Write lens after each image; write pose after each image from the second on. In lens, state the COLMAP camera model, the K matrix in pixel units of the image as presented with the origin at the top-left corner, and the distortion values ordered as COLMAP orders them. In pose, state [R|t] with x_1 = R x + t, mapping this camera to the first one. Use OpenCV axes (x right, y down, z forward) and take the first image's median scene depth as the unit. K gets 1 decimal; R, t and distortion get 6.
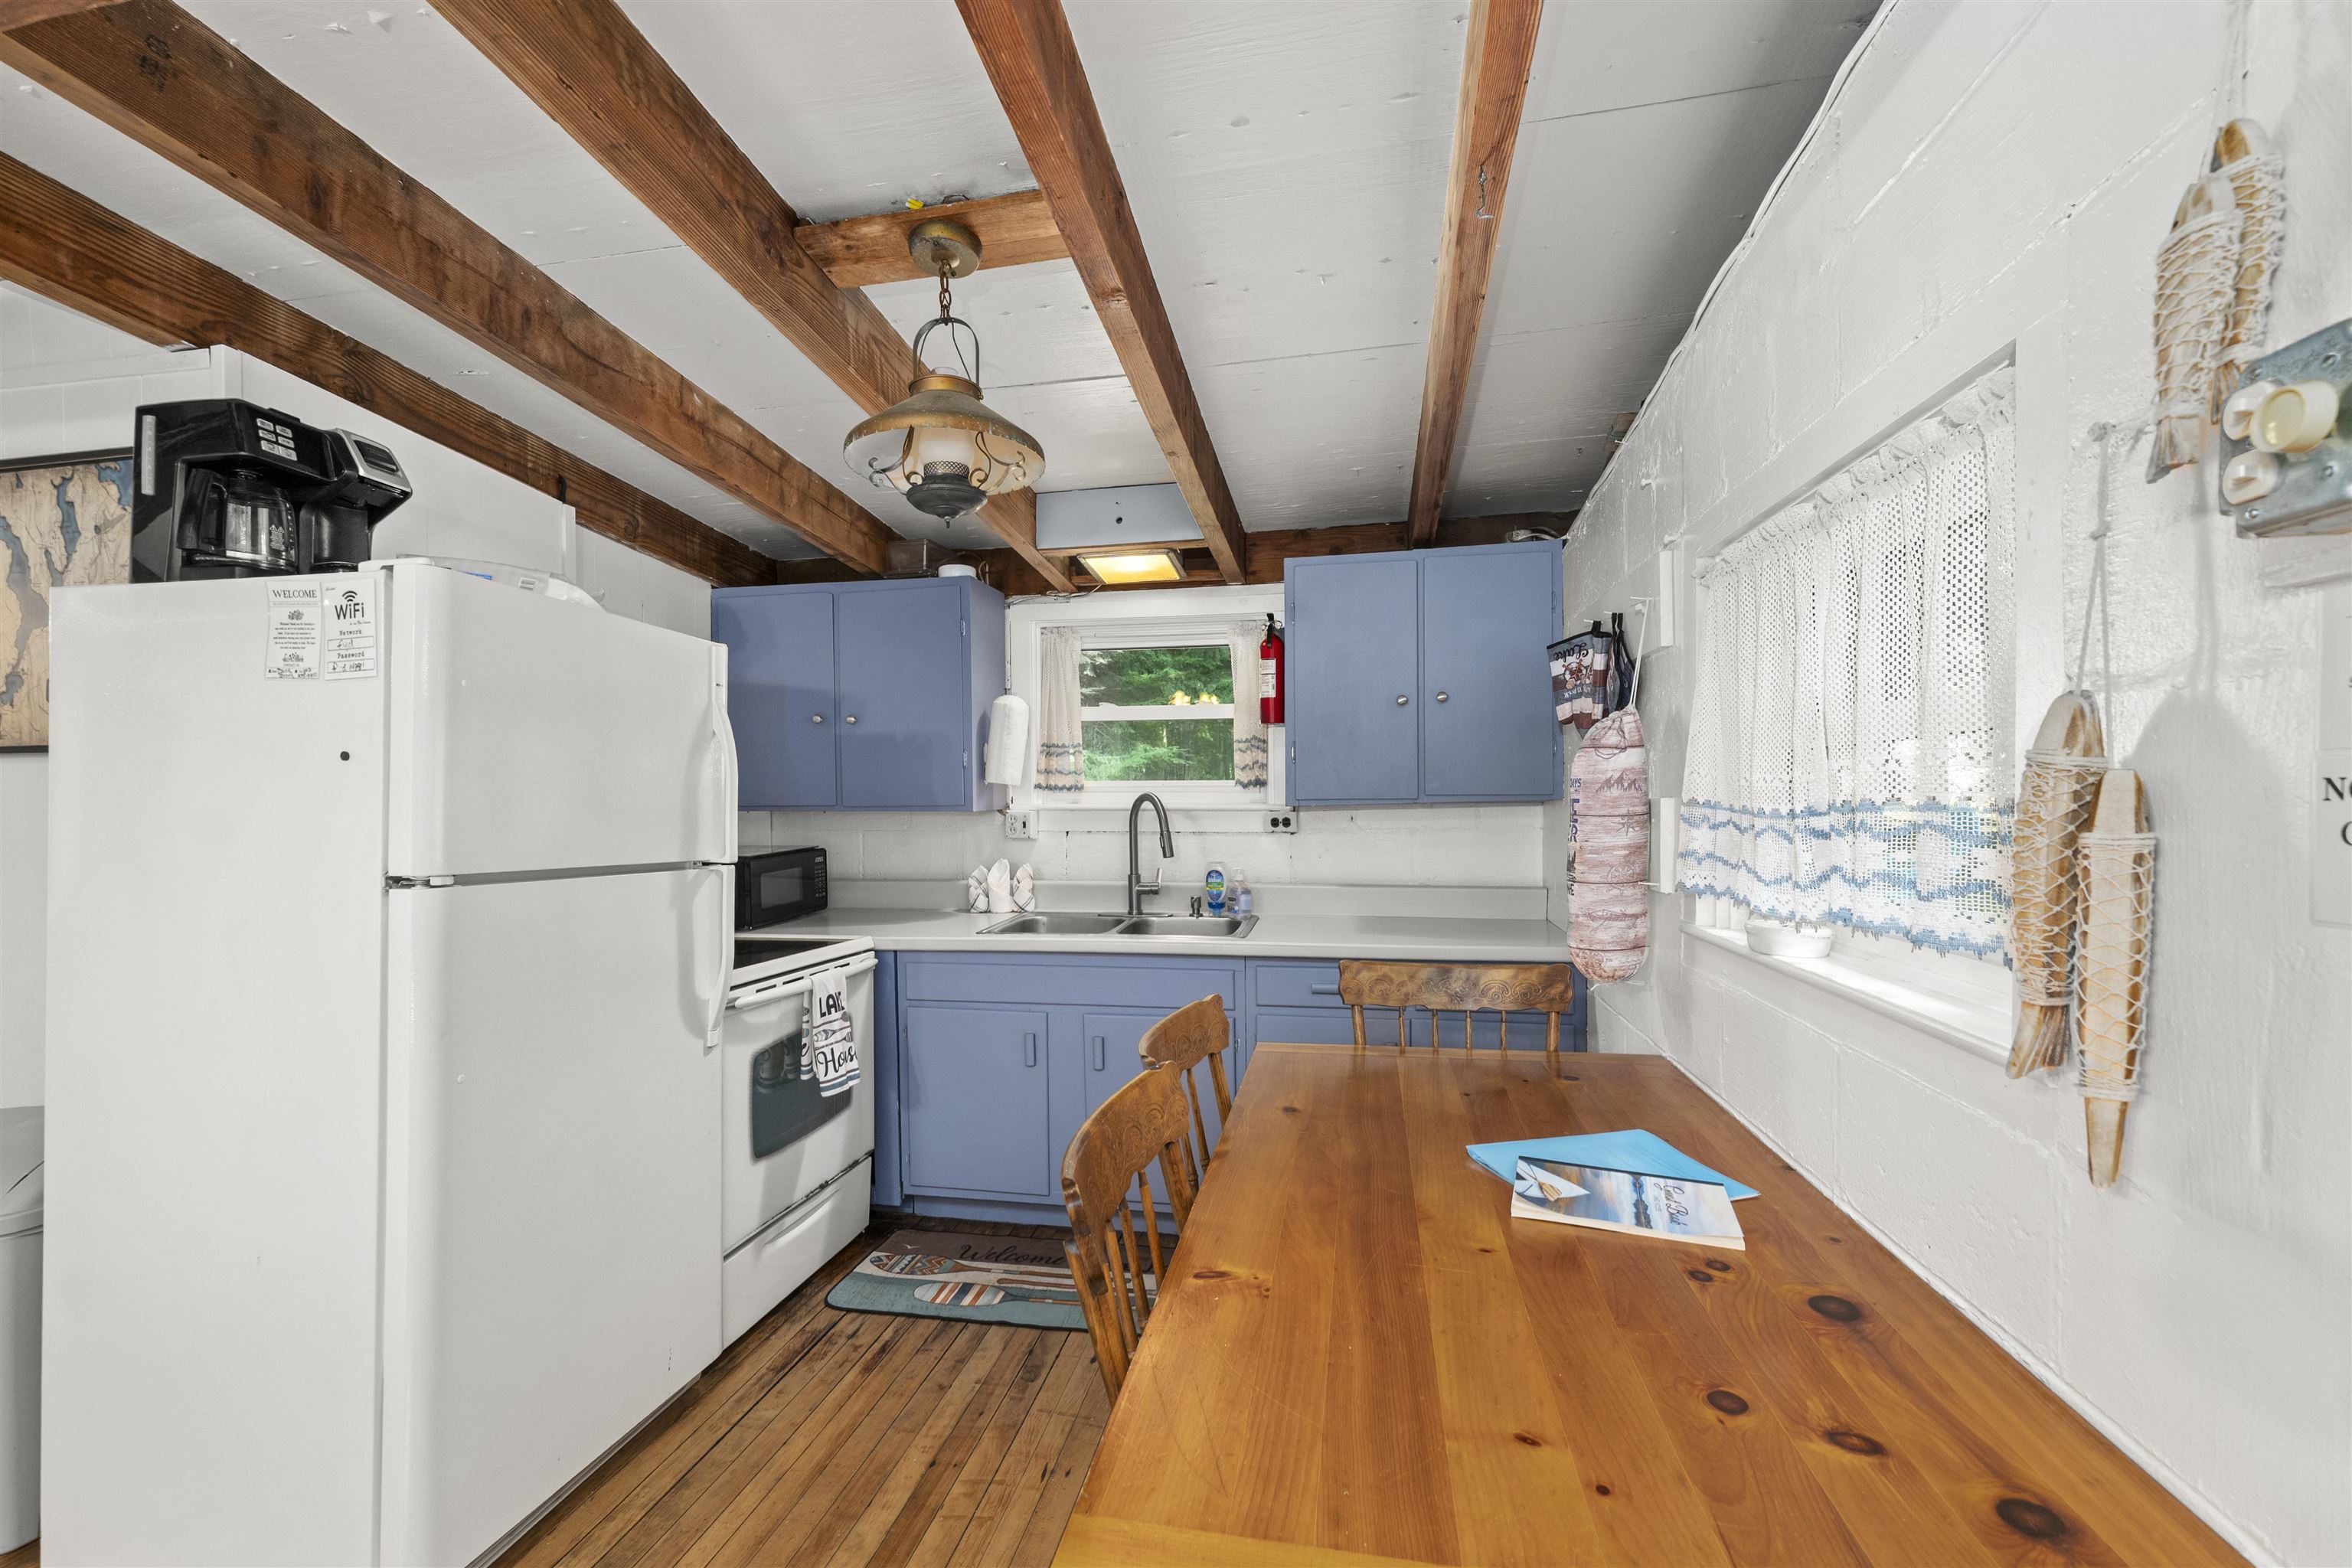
lens RADIAL K [[979.8, 0, 1165.4], [0, 979.8, 808.2], [0, 0, 1]] dist [0.004886, -0.000018]
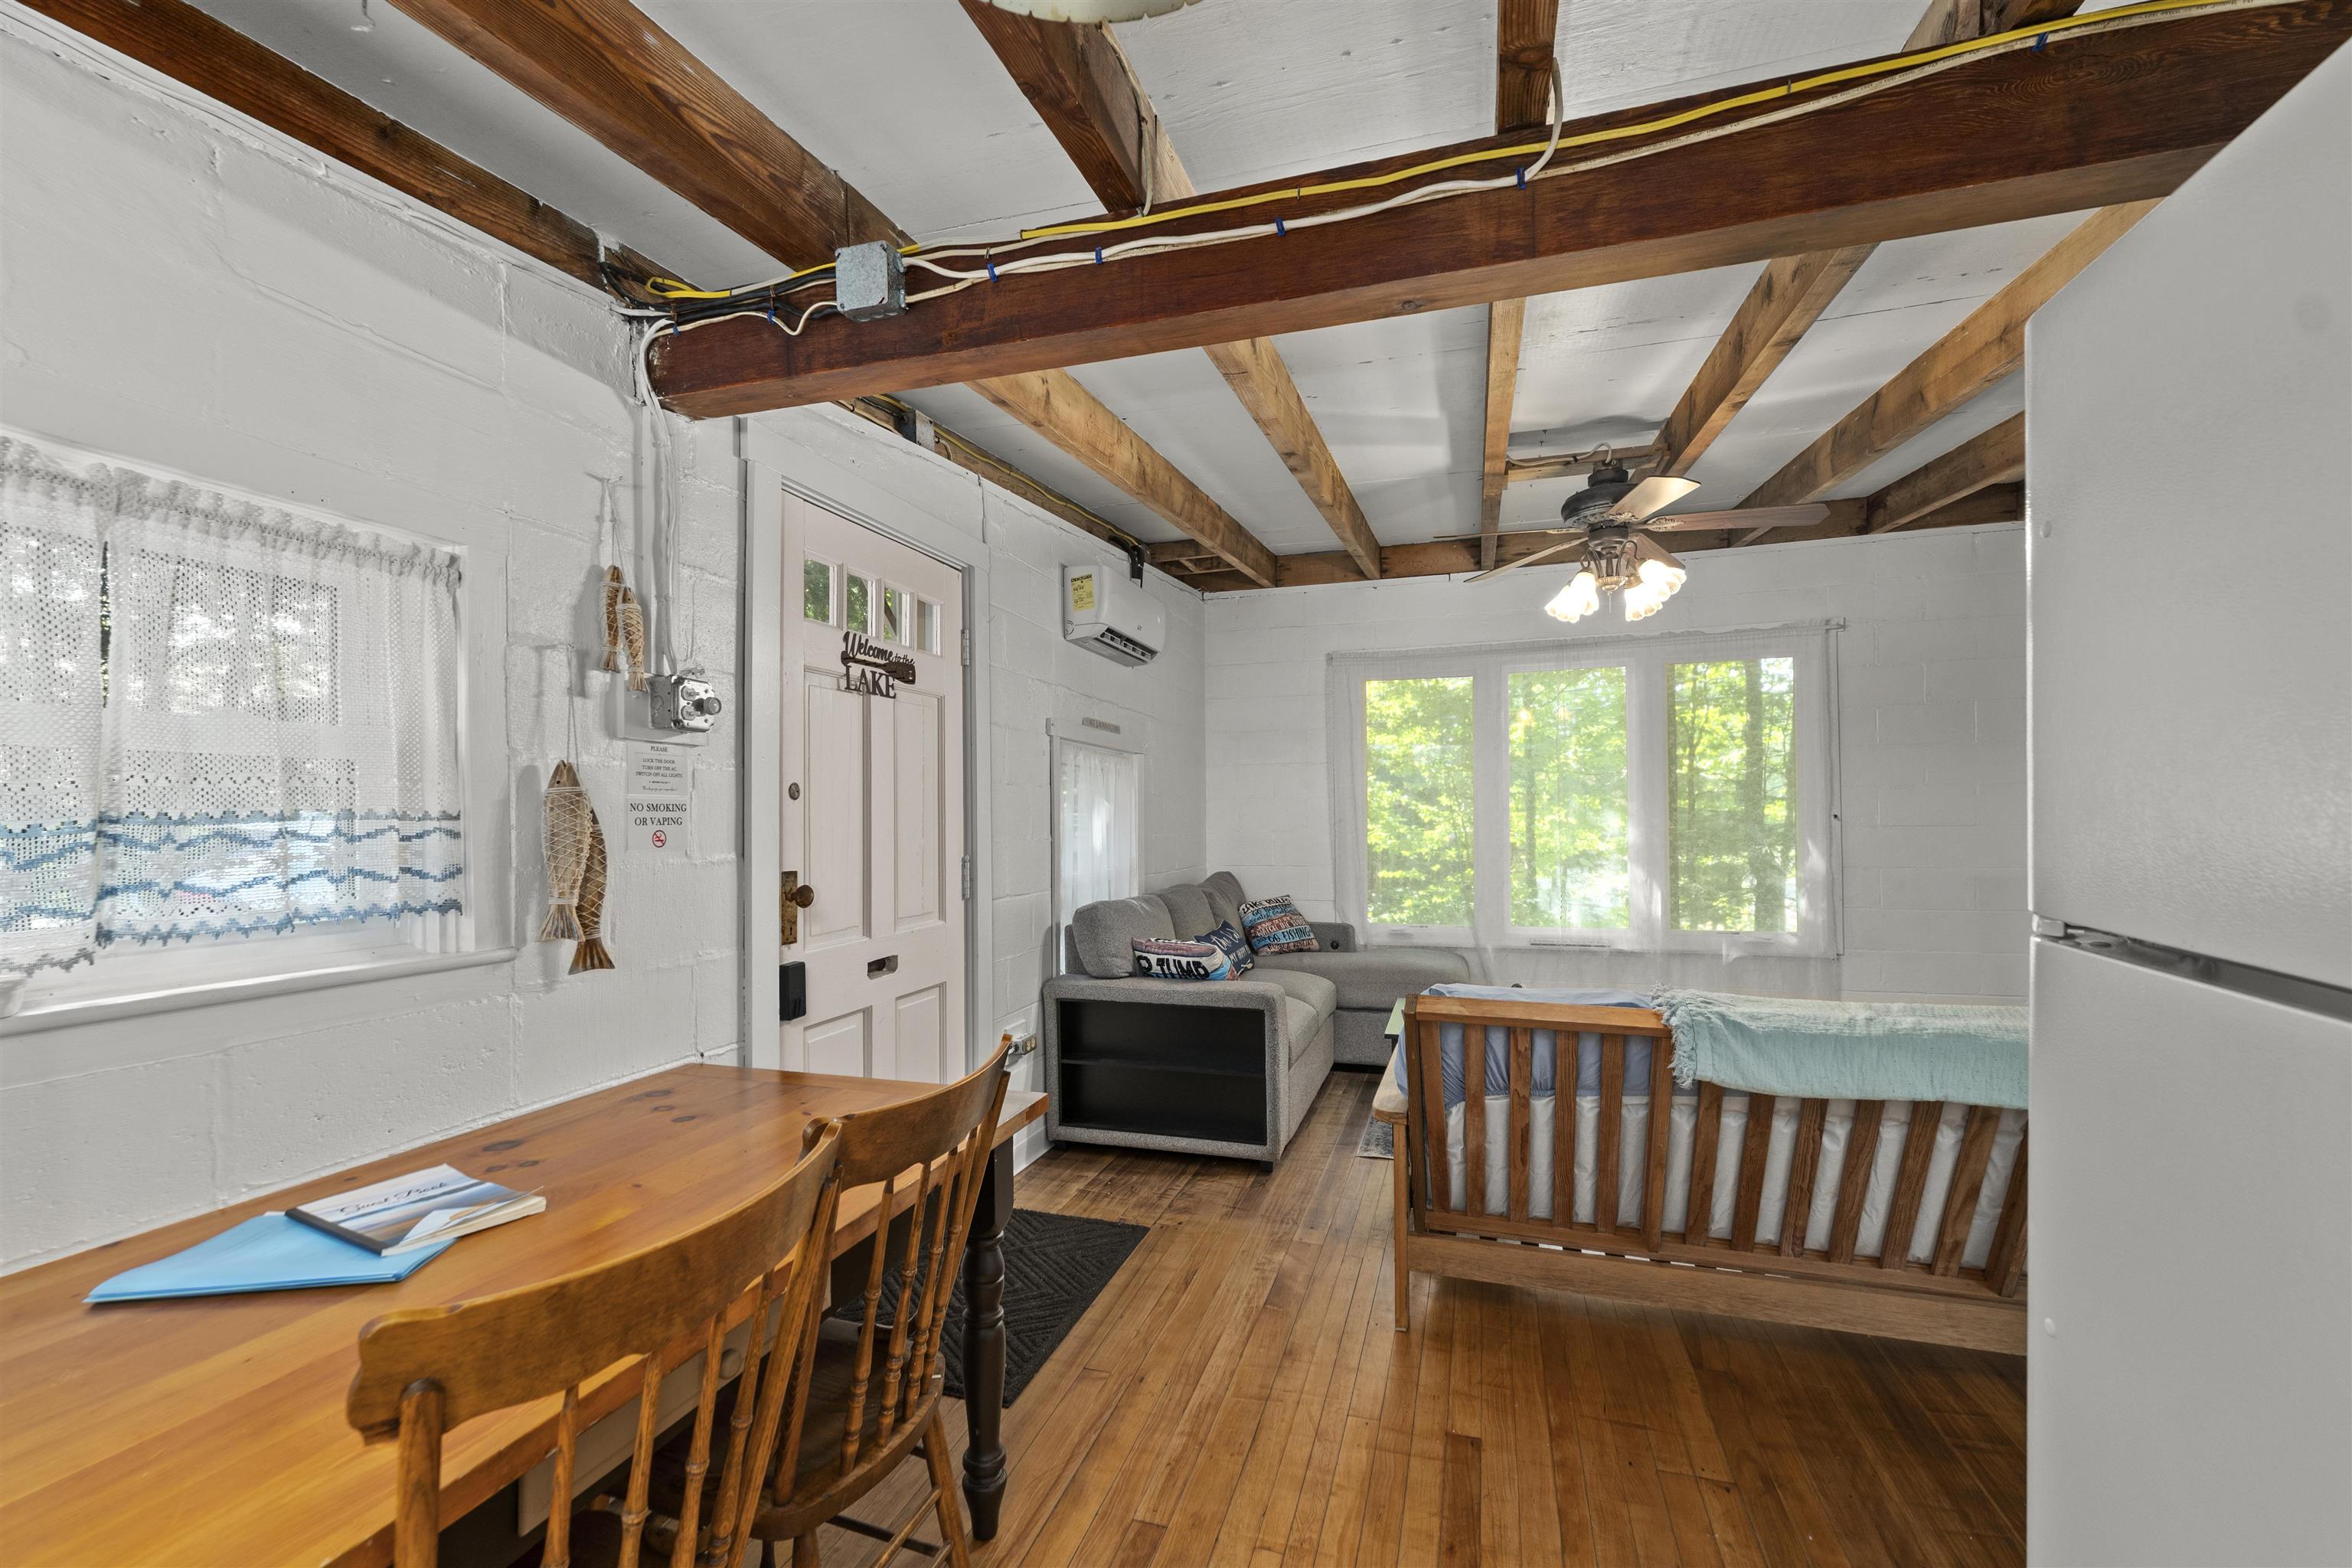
lens RADIAL K [[979.8, 0, 1172.2], [0, 979.8, 813.3], [0, 0, 1]] dist [0.004886, -0.000018]
pose [[-0.993408, 0.017916, 0.113222, -0.217188], [0.018673, 0.999810, 0.005629, 0.003005], [-0.113100, 0.007706, -0.993554, 0.989038]]
